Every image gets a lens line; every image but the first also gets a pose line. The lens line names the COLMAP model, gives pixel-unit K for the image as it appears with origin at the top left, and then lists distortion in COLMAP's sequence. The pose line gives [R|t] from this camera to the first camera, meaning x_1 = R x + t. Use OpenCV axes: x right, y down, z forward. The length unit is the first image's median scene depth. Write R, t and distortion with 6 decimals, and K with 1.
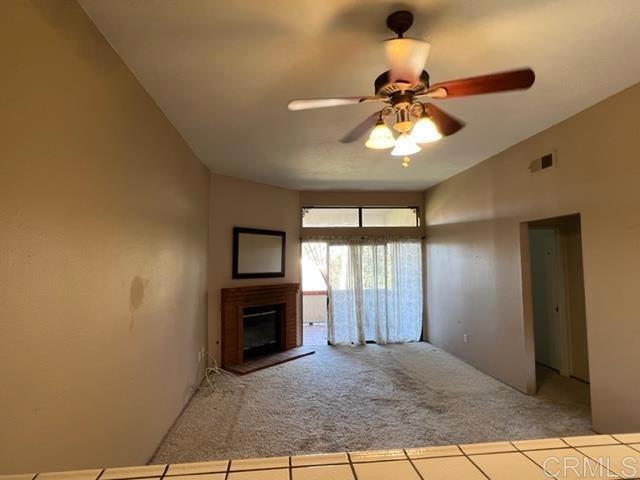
lens RADIAL K [[368.7, 0, 320.0], [0, 368.7, 240.0], [0, 0, 1]] dist [0.000368, 0.001103]
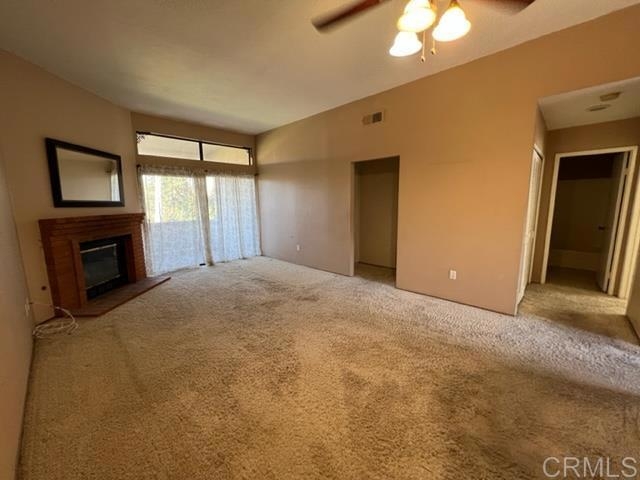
lens RADIAL K [[257.7, 0, 320.0], [0, 257.7, 240.0], [0, 0, 1]] dist [-0.000878, 0.000203]
pose [[0.766453, -0.091952, 0.635684, -0.147914], [-0.036036, 0.981984, 0.185494, 0.047984], [-0.641289, -0.165080, 0.749331, 0.201596]]
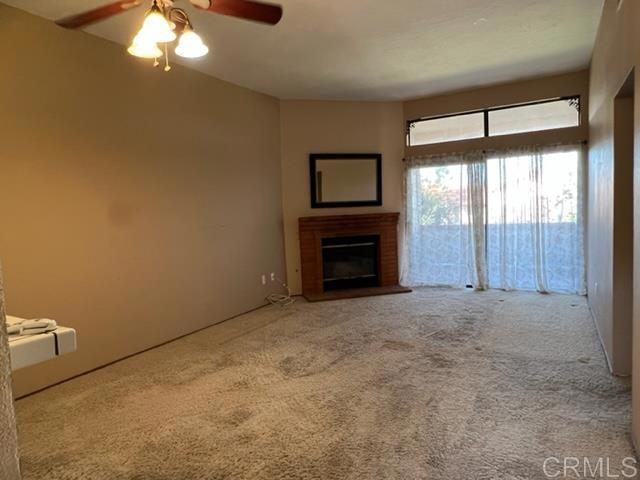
lens RADIAL K [[422.6, 0, 320.0], [0, 422.6, 240.0], [0, 0, 1]] dist [0.004693, 0.000802]
pose [[0.812109, 0.023512, -0.583032, 0.400222], [0.071176, 0.987735, 0.138974, 0.032499], [0.579149, -0.154360, 0.800475, 0.099908]]
